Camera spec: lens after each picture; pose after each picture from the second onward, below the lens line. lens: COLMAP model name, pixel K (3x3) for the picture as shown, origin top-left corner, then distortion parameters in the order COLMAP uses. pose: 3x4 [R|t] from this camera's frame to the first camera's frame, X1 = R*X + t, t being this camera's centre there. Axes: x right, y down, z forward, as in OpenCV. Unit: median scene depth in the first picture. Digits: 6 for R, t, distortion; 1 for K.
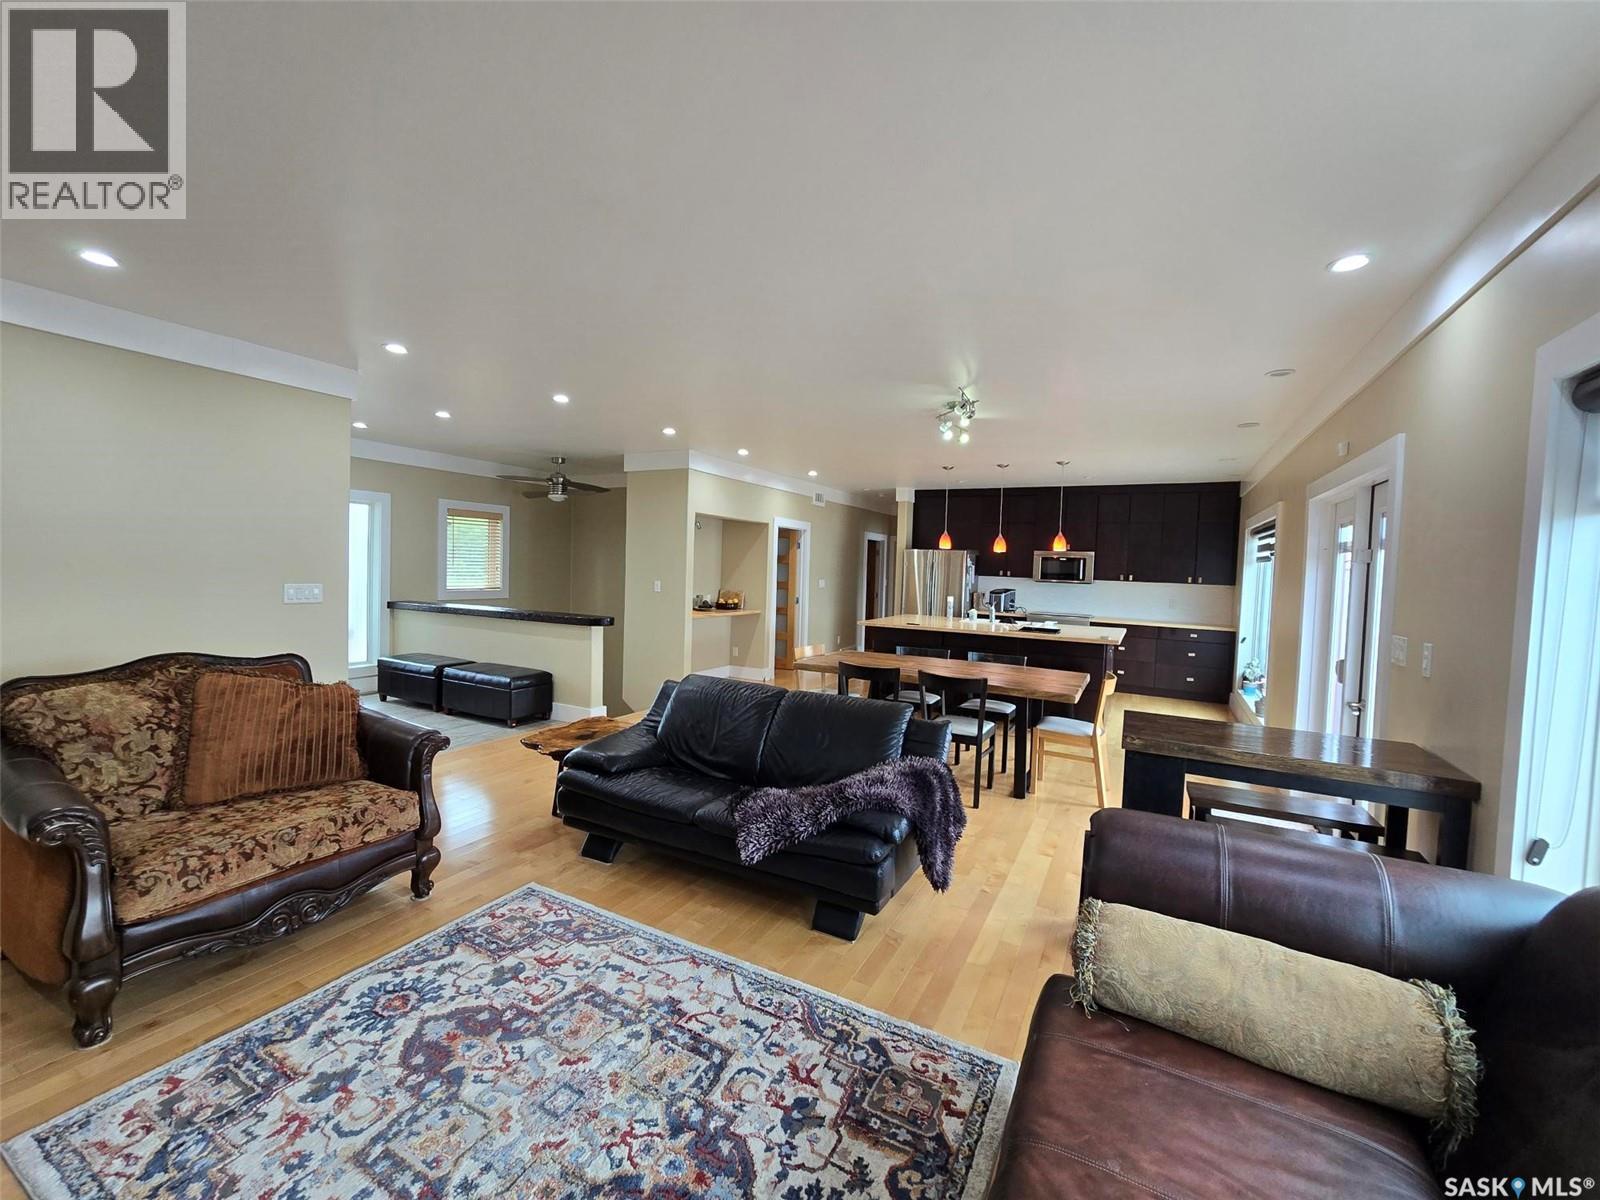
lens RADIAL K [[655.3, 0, 794.9], [0, 655.3, 591.6], [0, 0, 1]] dist [-0.003219, 0.000306]
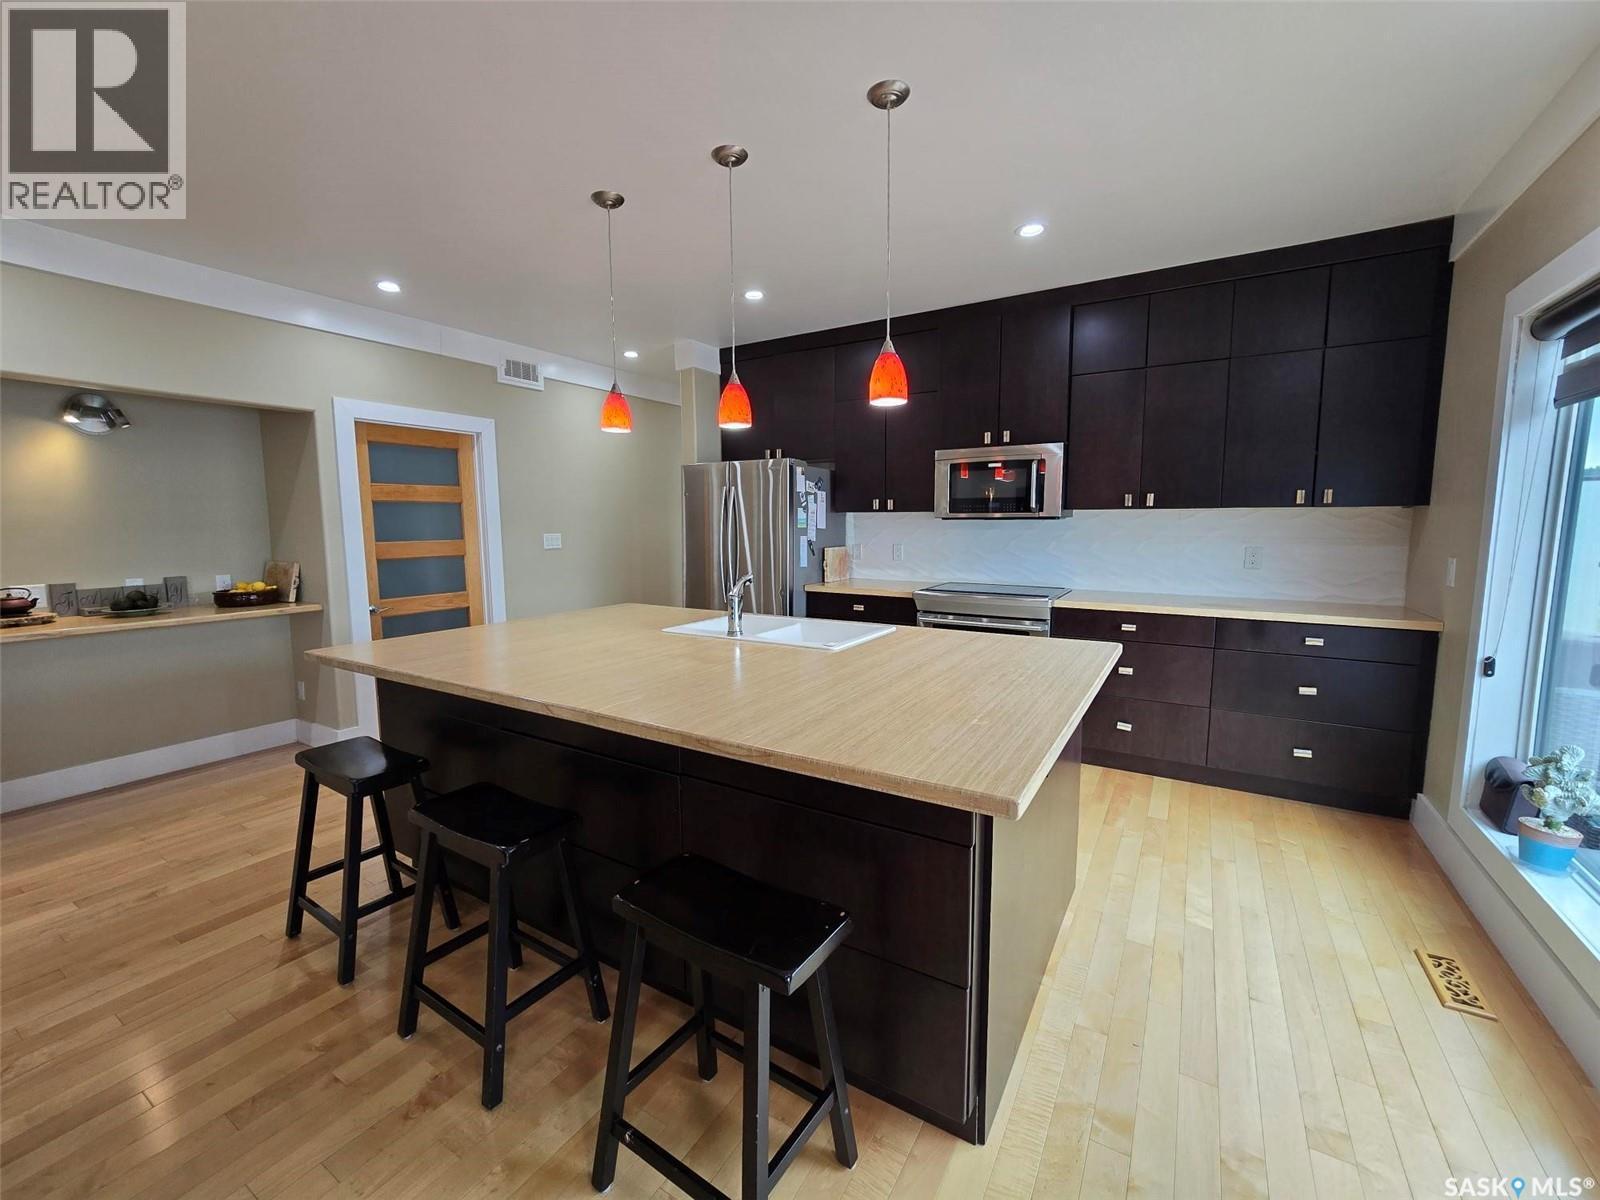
lens RADIAL K [[655.3, 0, 794.9], [0, 655.3, 591.6], [0, 0, 1]] dist [-0.003219, 0.000306]
pose [[0.997557, -0.032426, -0.061868, 0.305708], [0.036351, 0.997325, 0.063408, 0.002945], [0.059646, -0.065502, 0.996068, 0.556813]]
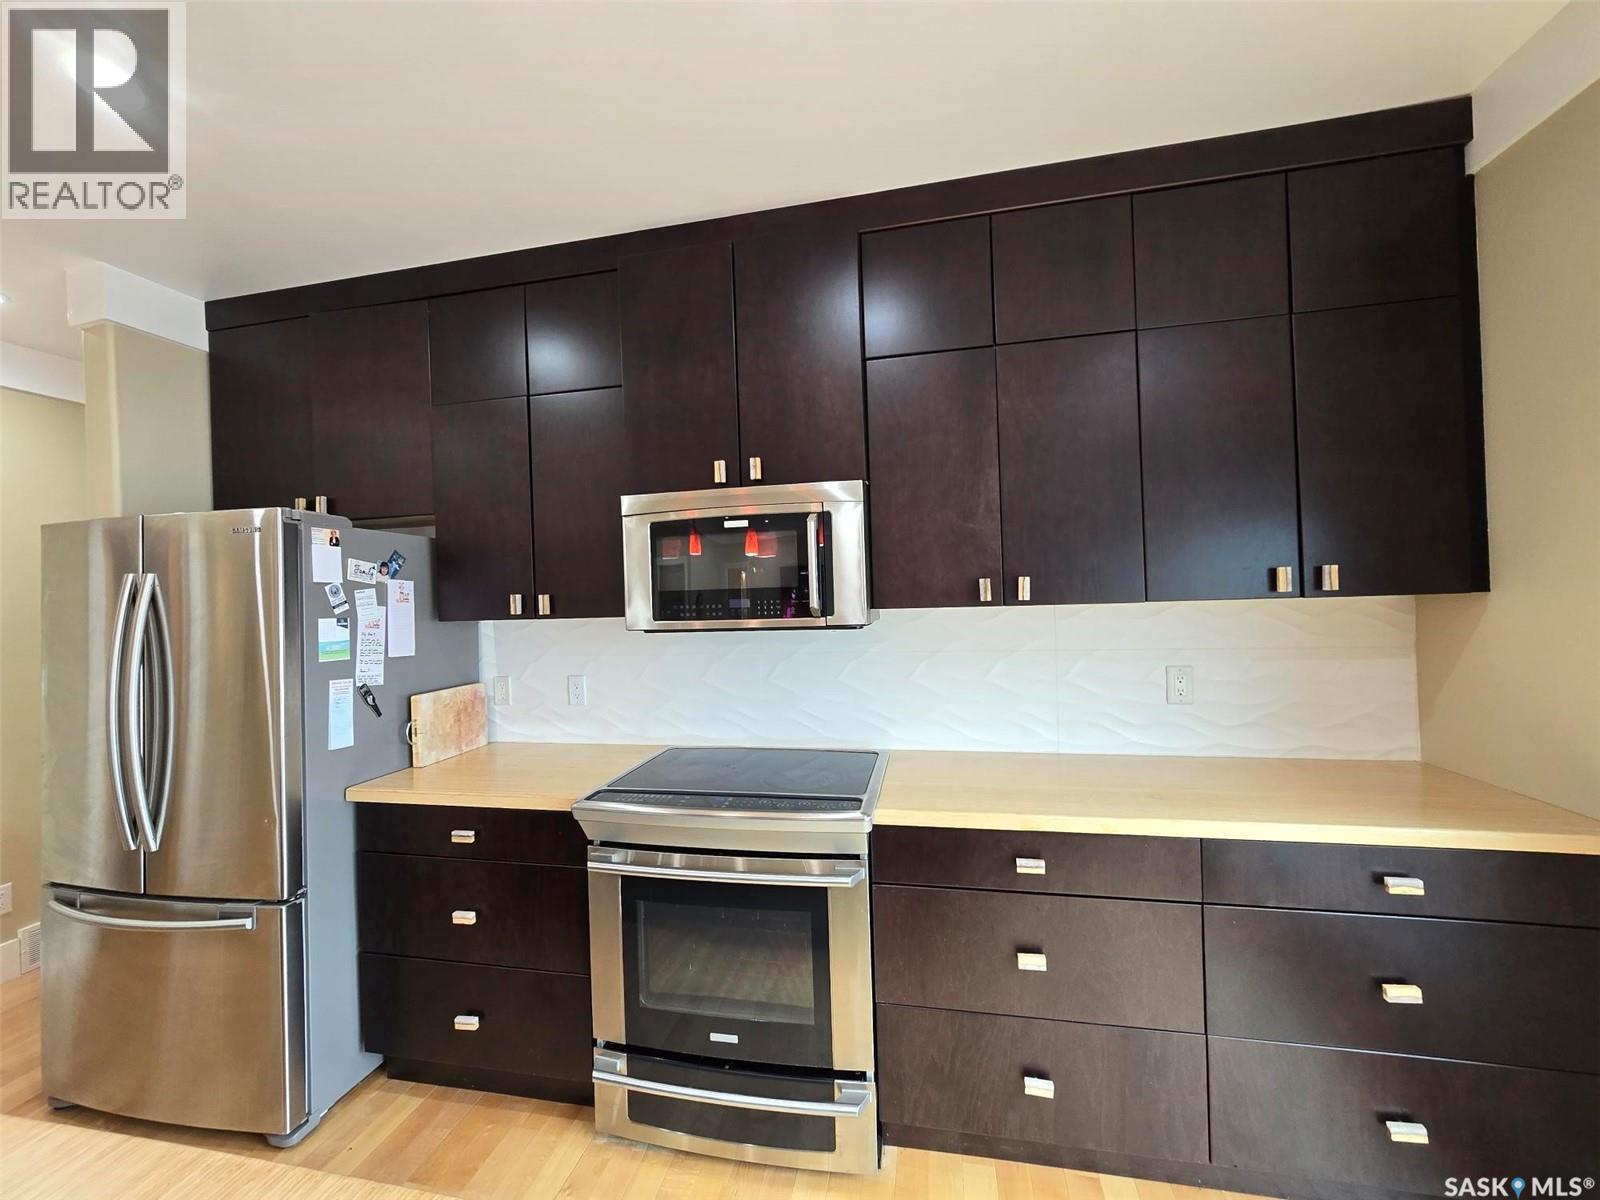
lens RADIAL K [[655.3, 0, 794.9], [0, 655.3, 591.6], [0, 0, 1]] dist [-0.003219, 0.000306]
pose [[0.958089, -0.063323, 0.279386, 0.372645], [0.077102, 0.996276, -0.038597, -0.016922], [-0.275902, 0.058521, 0.959403, 0.798988]]
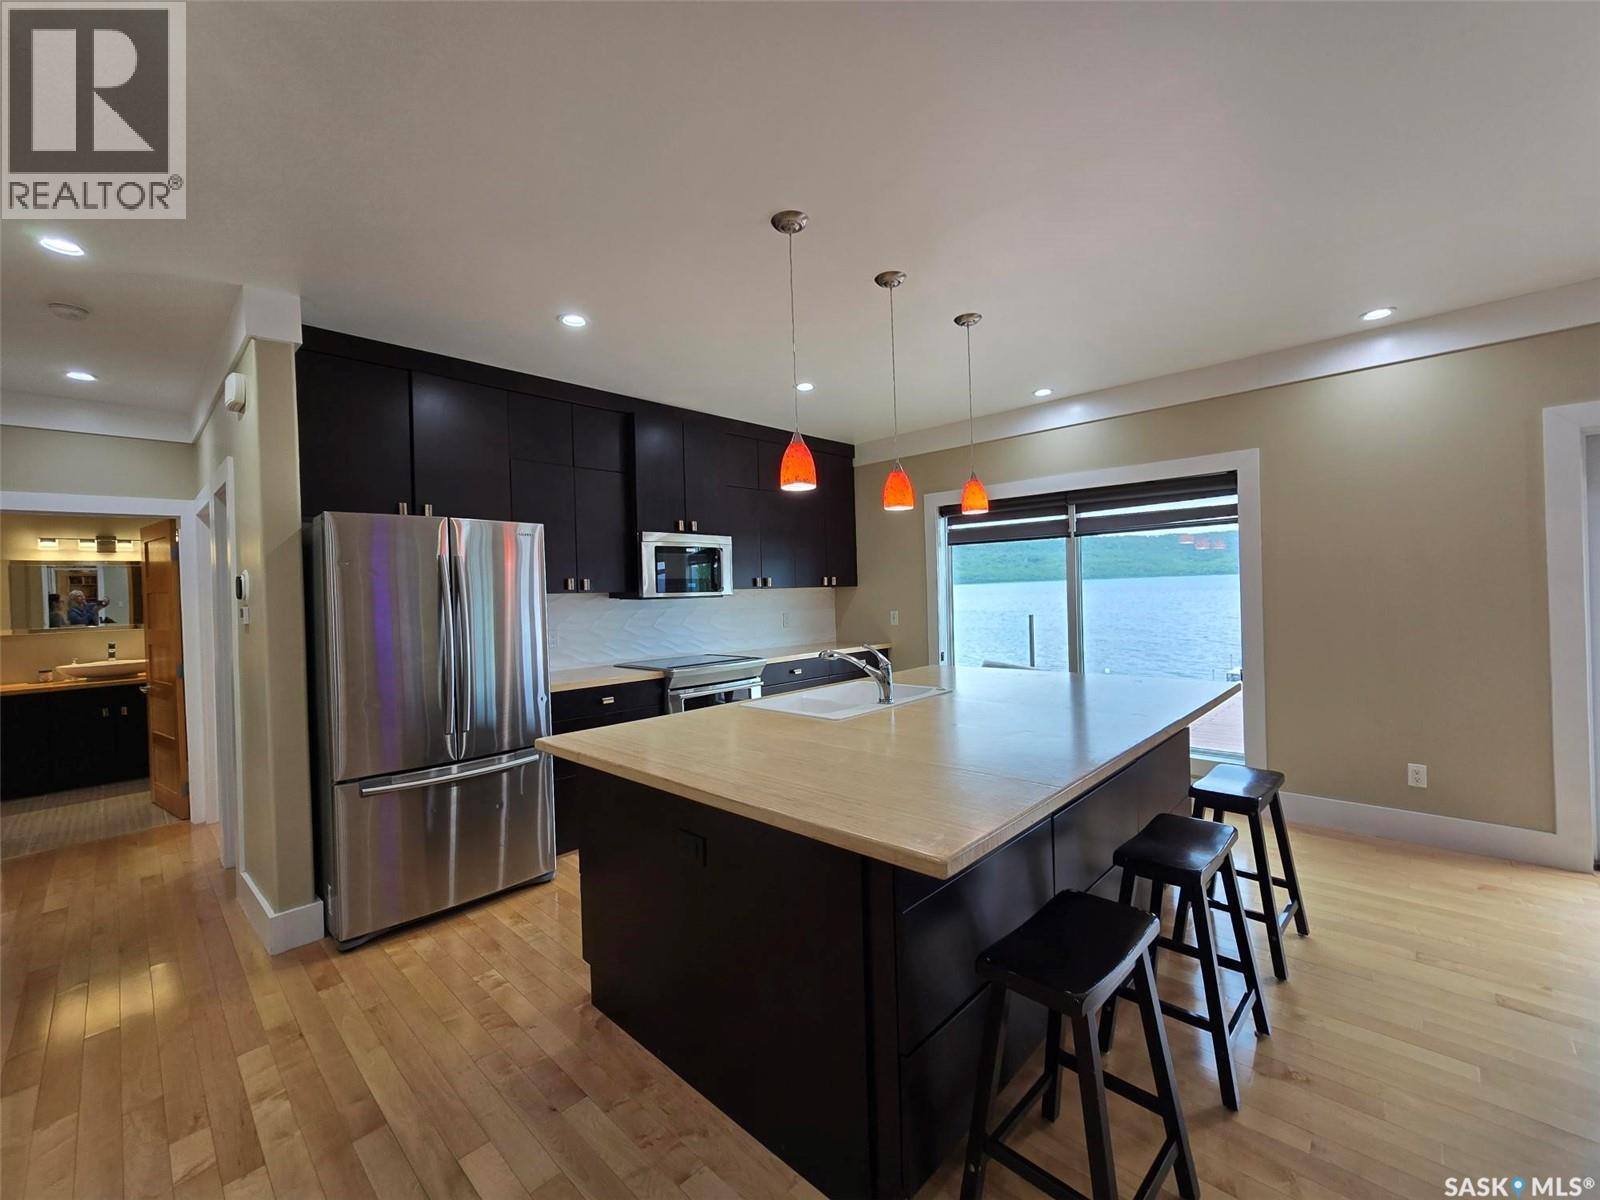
lens RADIAL K [[655.3, 0, 794.9], [0, 655.3, 591.6], [0, 0, 1]] dist [-0.003219, 0.000306]
pose [[0.268157, -0.041312, 0.962489, -0.051923], [0.078906, 0.996665, 0.020795, -0.022376], [-0.960138, 0.070369, 0.270522, 0.805846]]
